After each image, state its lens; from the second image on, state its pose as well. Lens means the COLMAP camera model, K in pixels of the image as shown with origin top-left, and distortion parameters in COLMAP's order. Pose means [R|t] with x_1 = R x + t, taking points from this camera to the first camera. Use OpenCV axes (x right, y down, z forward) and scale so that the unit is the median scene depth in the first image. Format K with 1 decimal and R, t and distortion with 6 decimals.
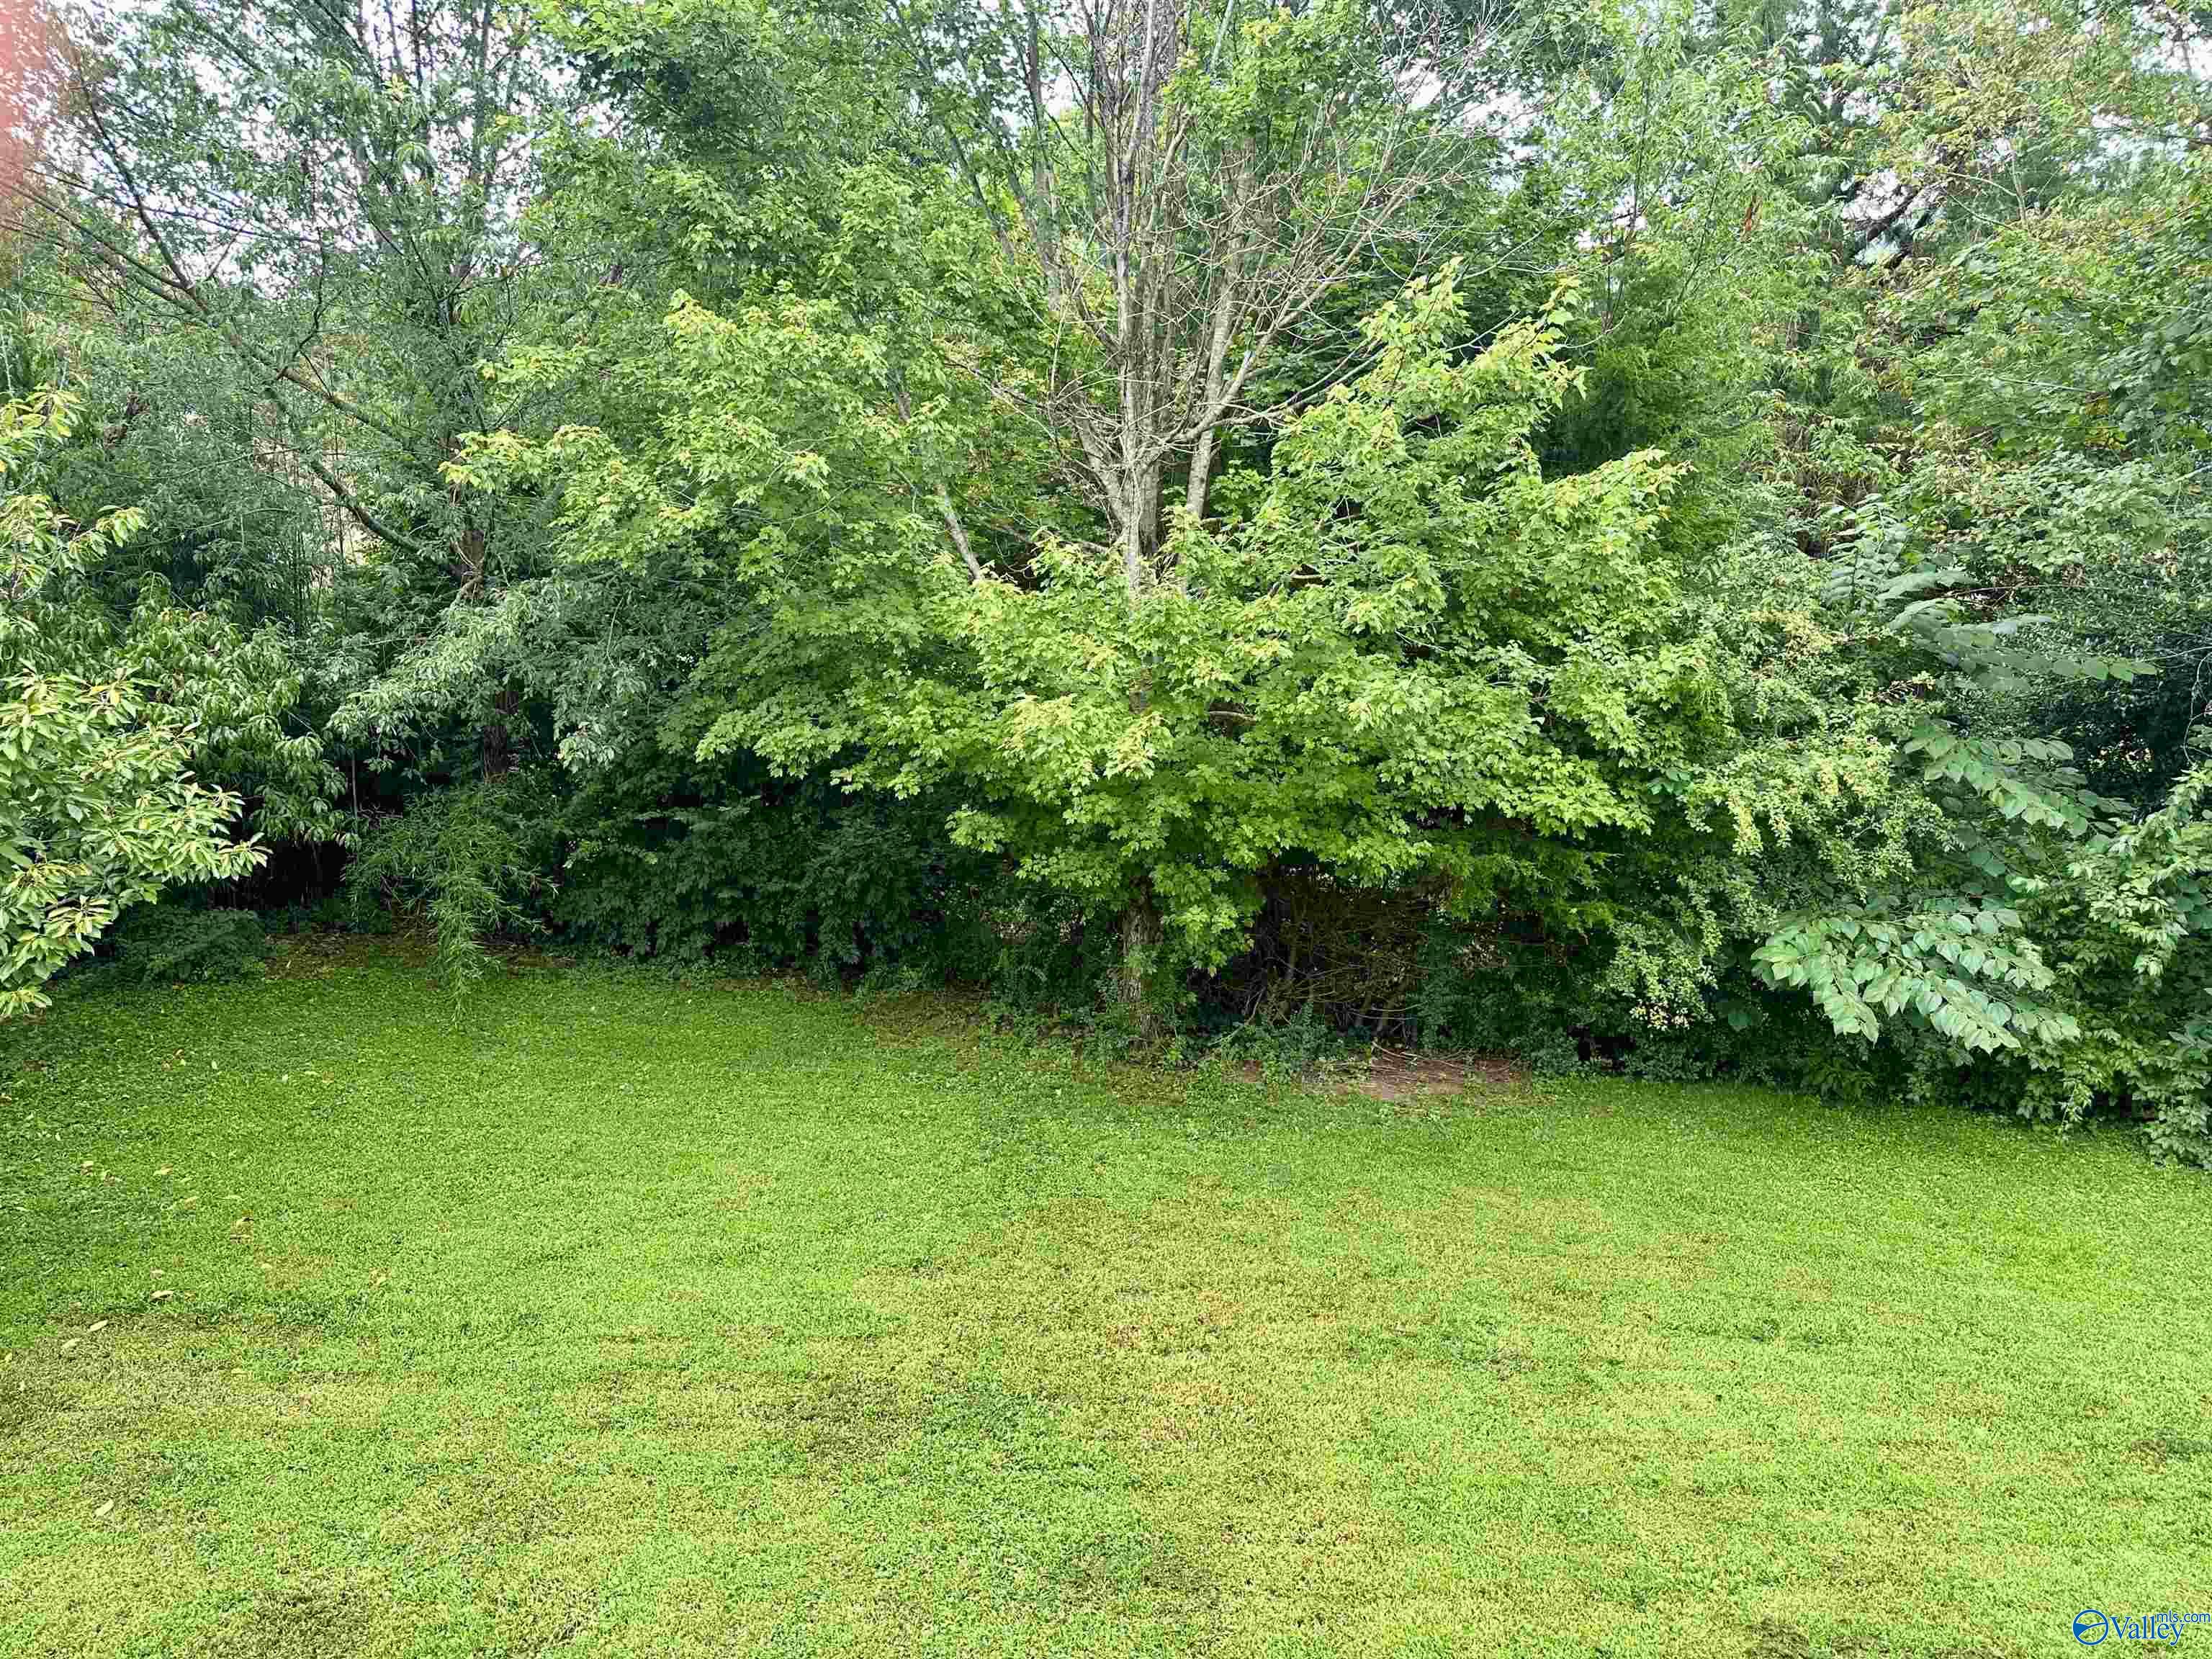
lens RADIAL K [[1536.4, 0, 1098.2], [0, 1536.4, 845.6], [0, 0, 1]] dist [0.007335, -0.012273]
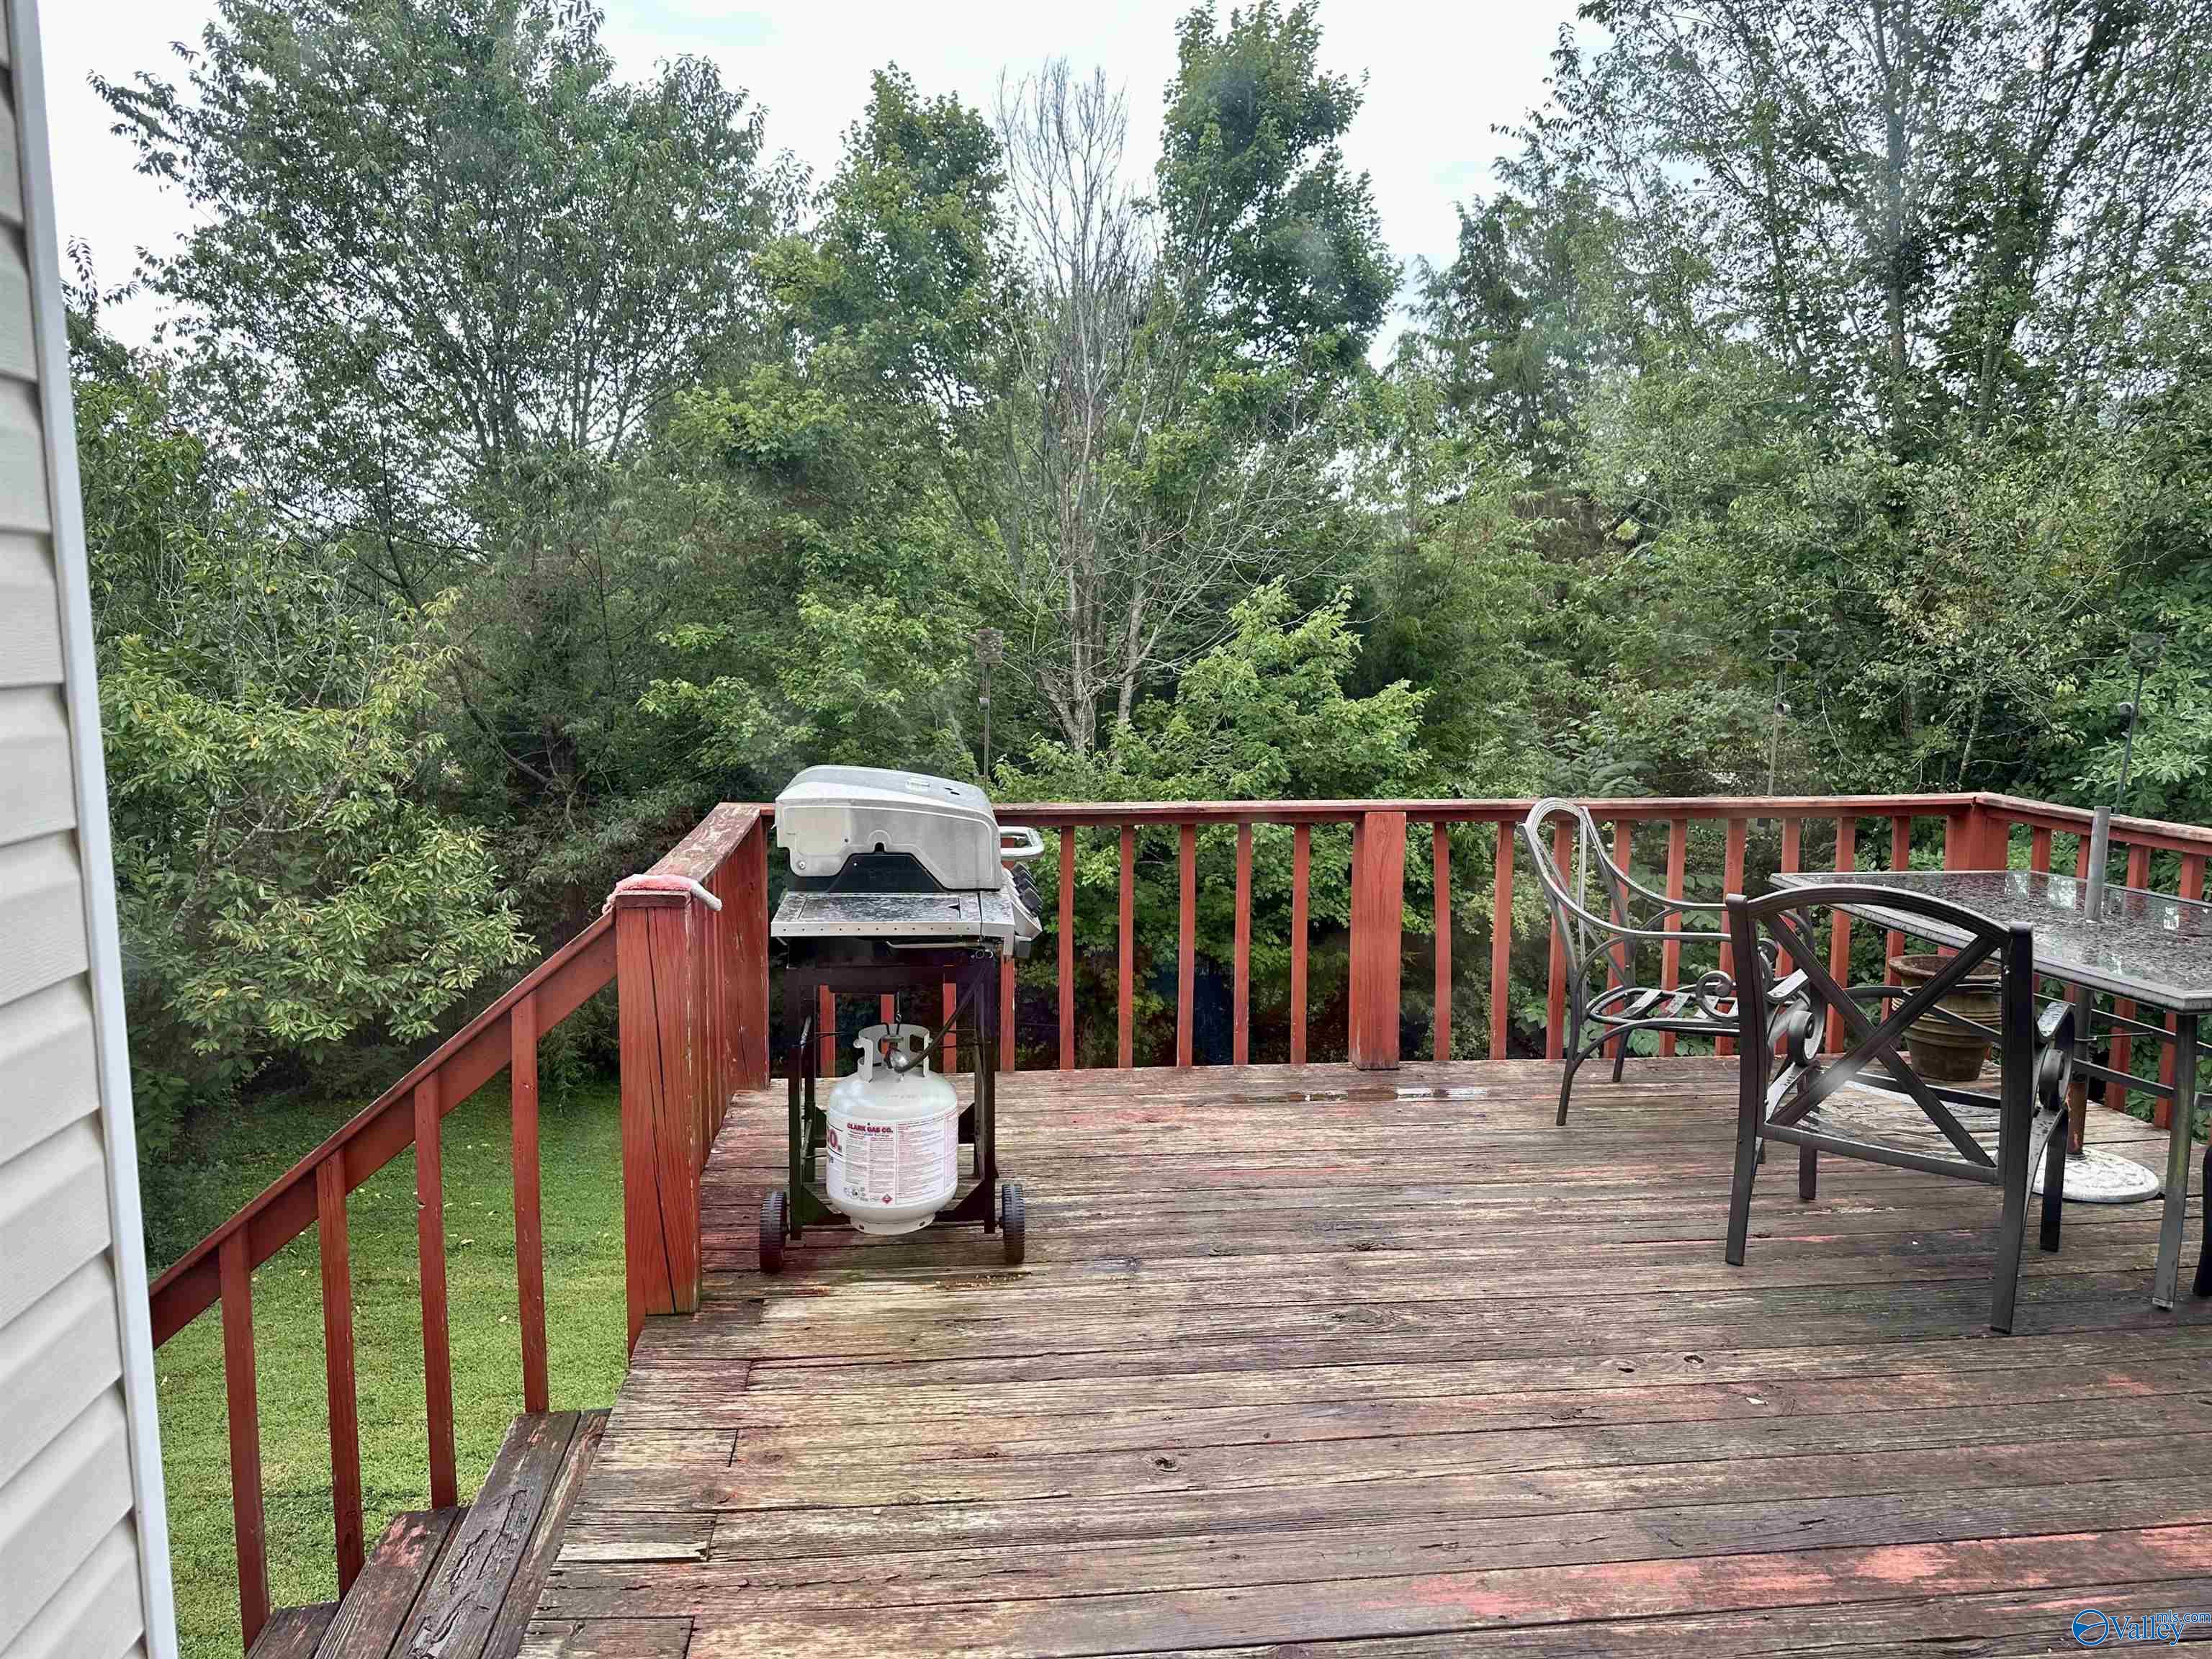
lens RADIAL K [[1536.4, 0, 1104.4], [0, 1536.4, 823.8], [0, 0, 1]] dist [0.007335, -0.012273]
pose [[0.996814, -0.021158, 0.076898, -0.084872], [0.033960, 0.984994, -0.169213, 0.146323], [-0.072164, 0.171286, 0.982575, -0.519037]]
